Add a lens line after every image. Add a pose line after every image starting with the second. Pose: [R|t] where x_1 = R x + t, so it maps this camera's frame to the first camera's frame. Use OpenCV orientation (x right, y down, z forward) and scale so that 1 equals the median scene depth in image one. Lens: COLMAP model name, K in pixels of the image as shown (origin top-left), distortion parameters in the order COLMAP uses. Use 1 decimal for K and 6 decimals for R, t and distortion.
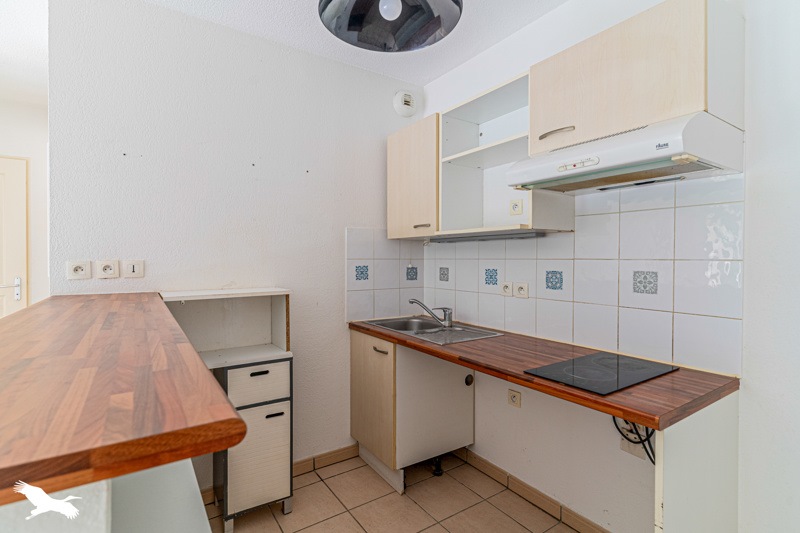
lens RADIAL K [[394.3, 0, 398.3], [0, 394.3, 262.4], [0, 0, 1]] dist [0.001074, 0.000142]
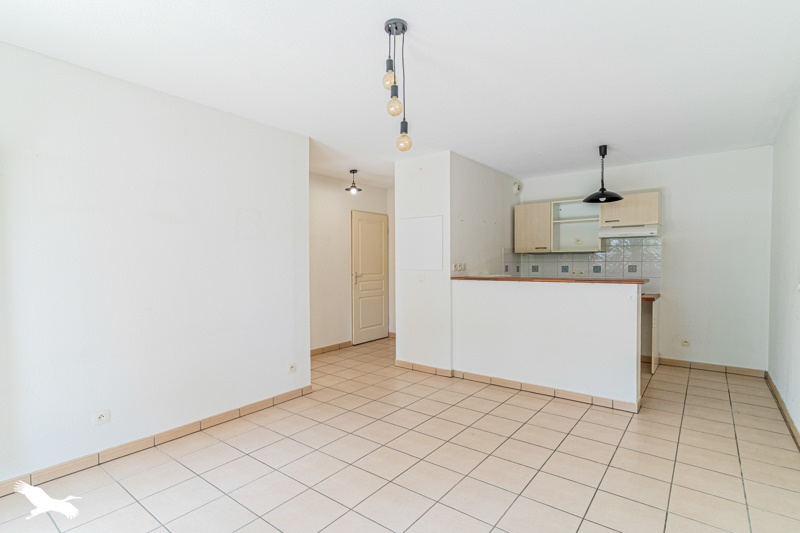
lens RADIAL K [[394.3, 0, 398.3], [0, 394.3, 262.4], [0, 0, 1]] dist [0.001074, 0.000142]
pose [[0.948335, -0.003786, 0.317248, -1.506622], [0.006143, 0.999960, -0.006429, 0.003677], [-0.317211, 0.008046, 0.948321, -0.986380]]
